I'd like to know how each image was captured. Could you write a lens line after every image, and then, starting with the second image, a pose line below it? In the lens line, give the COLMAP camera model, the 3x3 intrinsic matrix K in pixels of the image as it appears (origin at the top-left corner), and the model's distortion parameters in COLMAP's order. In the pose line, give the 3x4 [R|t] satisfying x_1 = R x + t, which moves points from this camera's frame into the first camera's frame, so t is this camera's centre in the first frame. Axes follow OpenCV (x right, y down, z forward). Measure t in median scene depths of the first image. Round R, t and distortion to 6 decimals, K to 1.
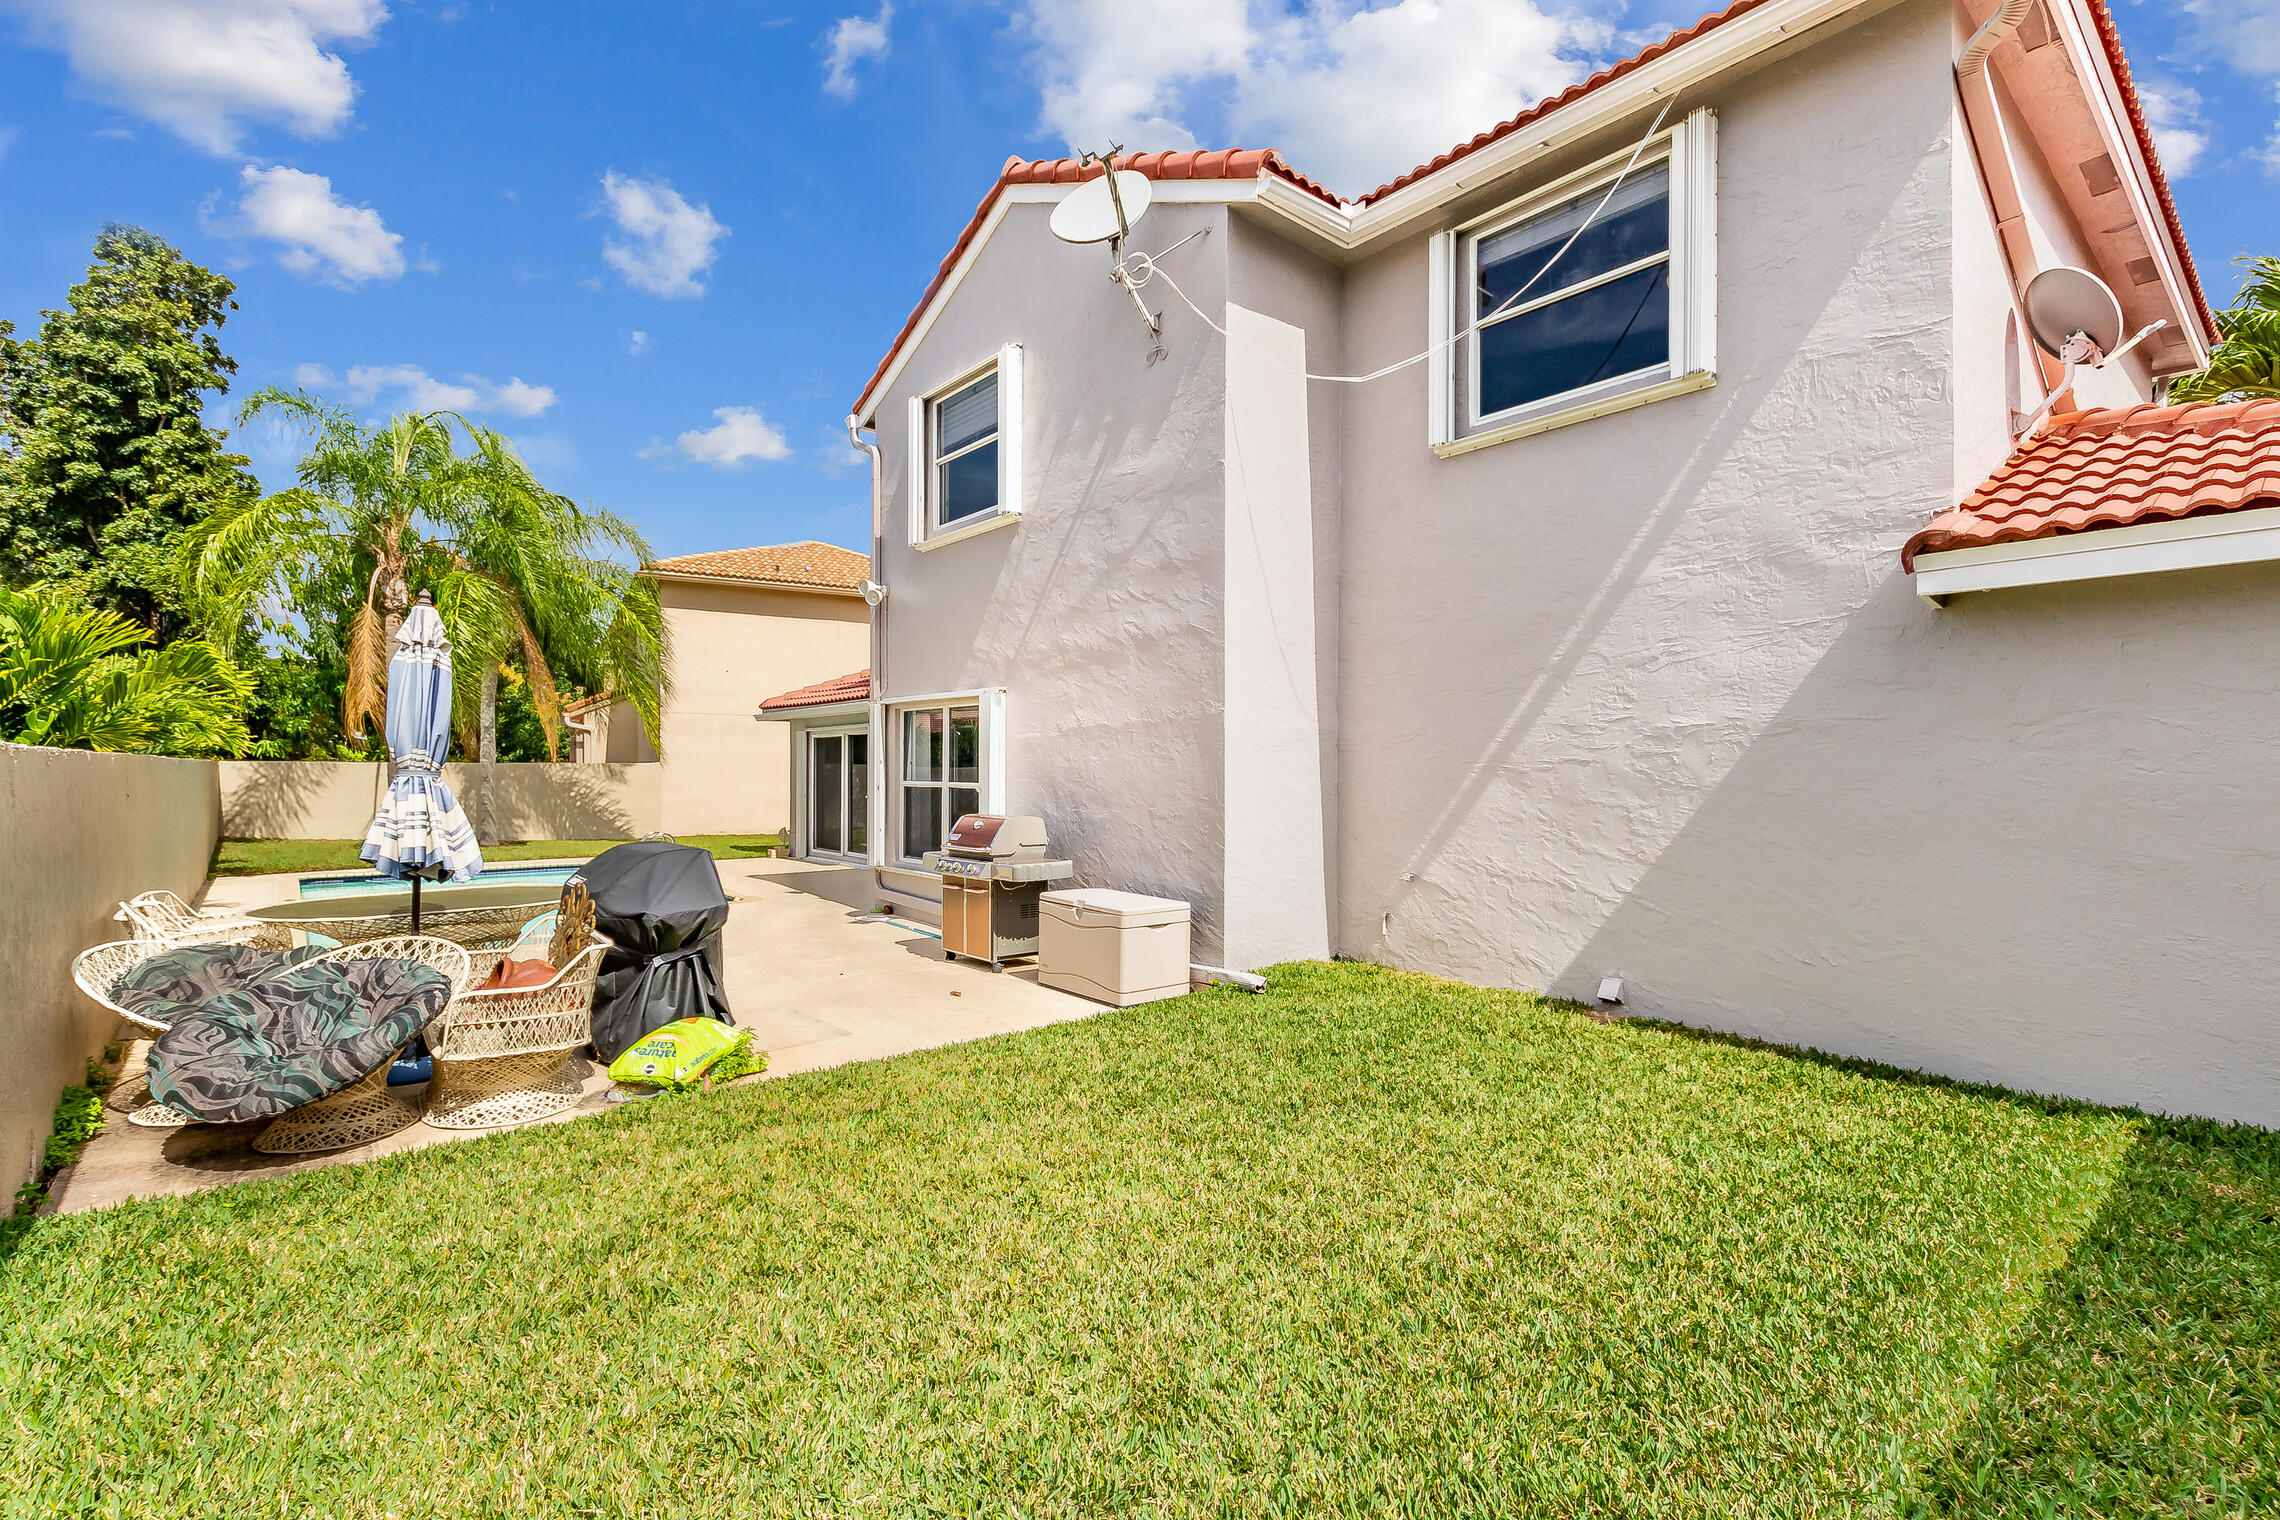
lens RADIAL K [[1027.3, 0, 1140.7], [0, 1027.3, 770.8], [0, 0, 1]] dist [0.000658, 0.000232]
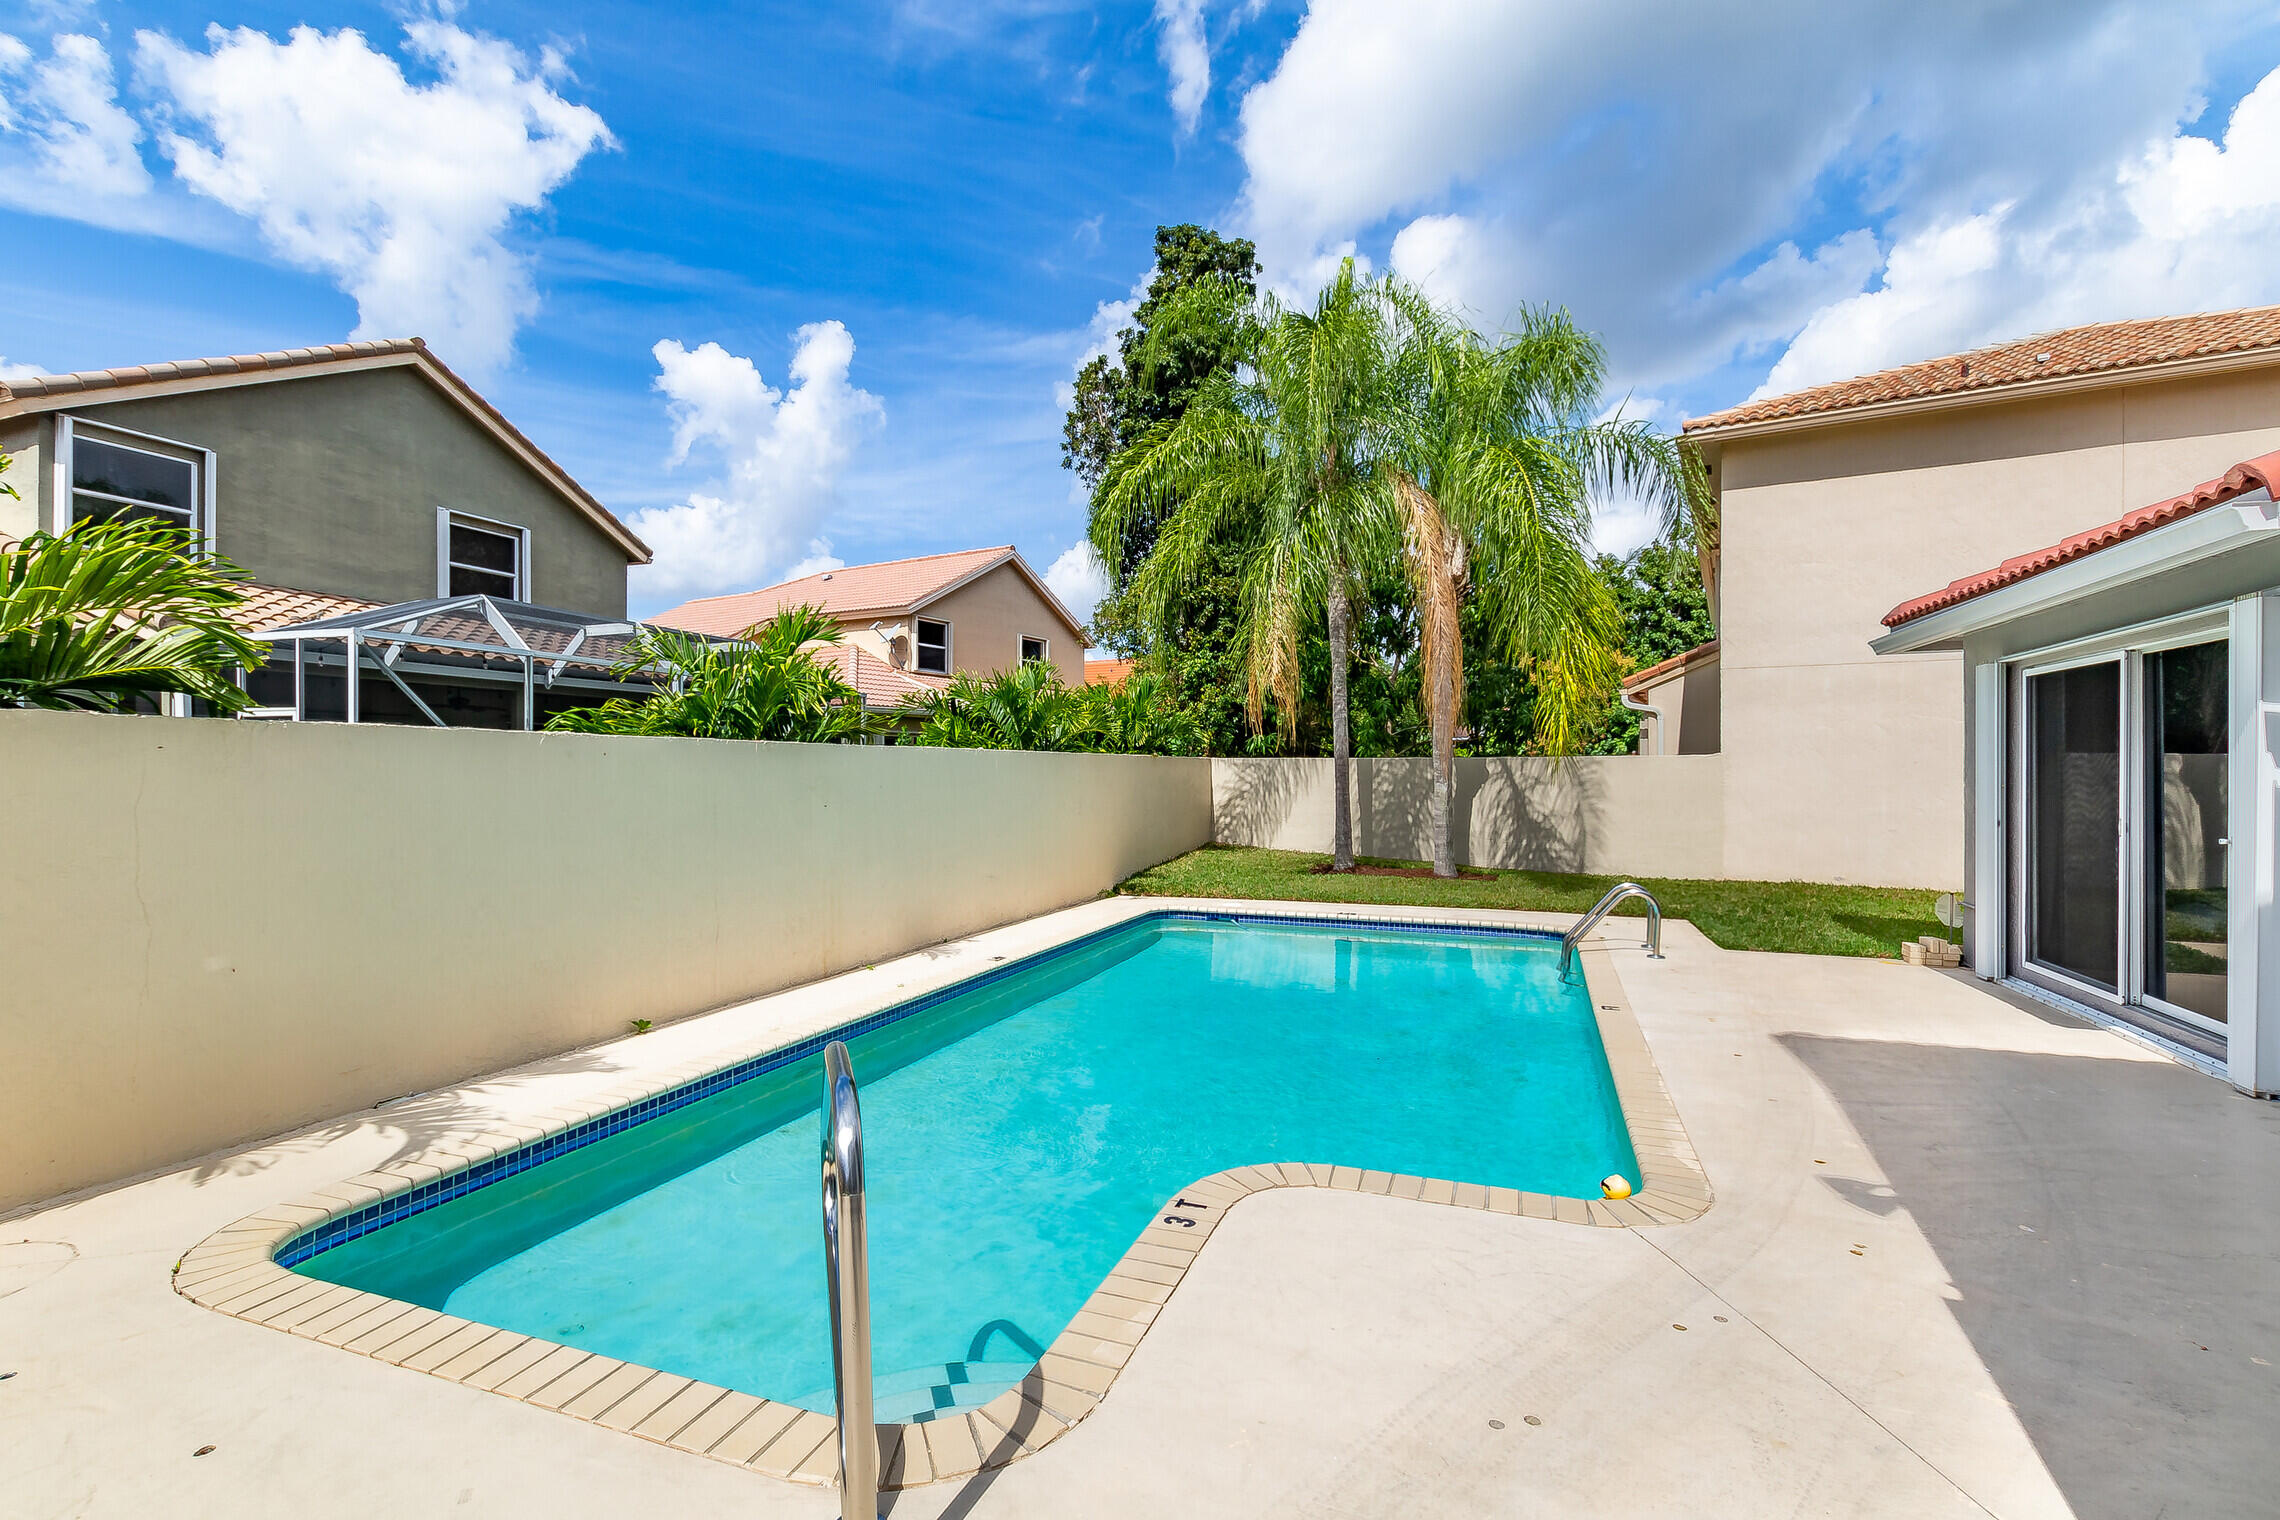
lens RADIAL K [[1027.3, 0, 1140.7], [0, 1027.3, 770.8], [0, 0, 1]] dist [0.000658, 0.000232]
pose [[0.497300, 0.000766, -0.867578, -0.145662], [-0.002780, 0.999996, -0.000711, 0.003640], [0.867574, 0.002766, 0.497300, 0.510663]]
